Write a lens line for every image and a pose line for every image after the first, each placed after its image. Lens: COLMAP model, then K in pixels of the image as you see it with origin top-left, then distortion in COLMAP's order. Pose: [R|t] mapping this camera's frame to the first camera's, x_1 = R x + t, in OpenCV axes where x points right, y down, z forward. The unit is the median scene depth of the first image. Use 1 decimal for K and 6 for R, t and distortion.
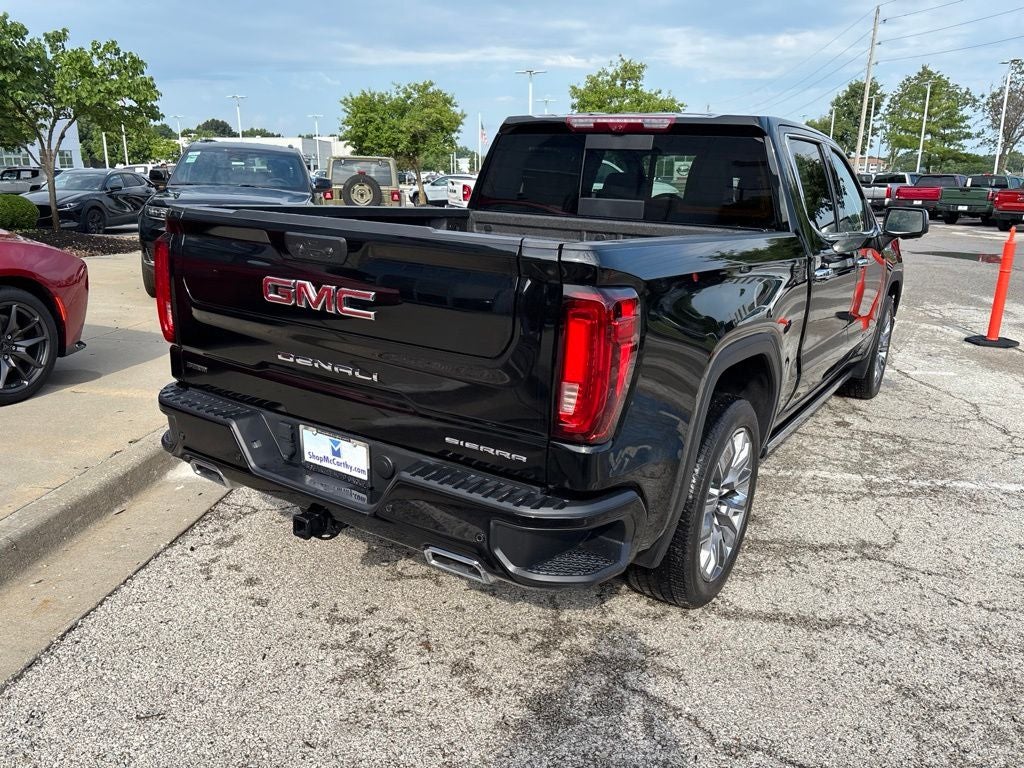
lens RADIAL K [[779.6, 0, 510.1], [0, 779.6, 384.8], [0, 0, 1]] dist [0.043789, -0.052566]
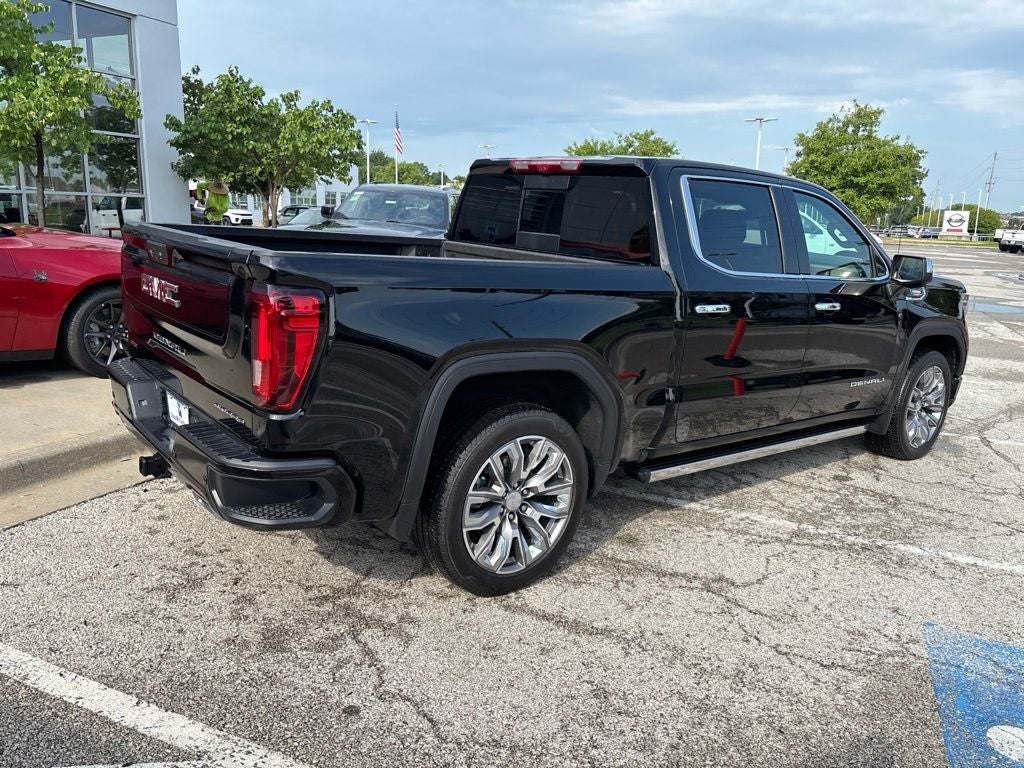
lens RADIAL K [[780.0, 0, 508.5], [0, 780.0, 373.3], [0, 0, 1]] dist [0.043980, -0.050489]
pose [[0.949926, 0.083769, -0.301037, 0.476734], [-0.104461, 0.993101, -0.053277, 0.024670], [0.294497, 0.082056, 0.952123, -0.048839]]
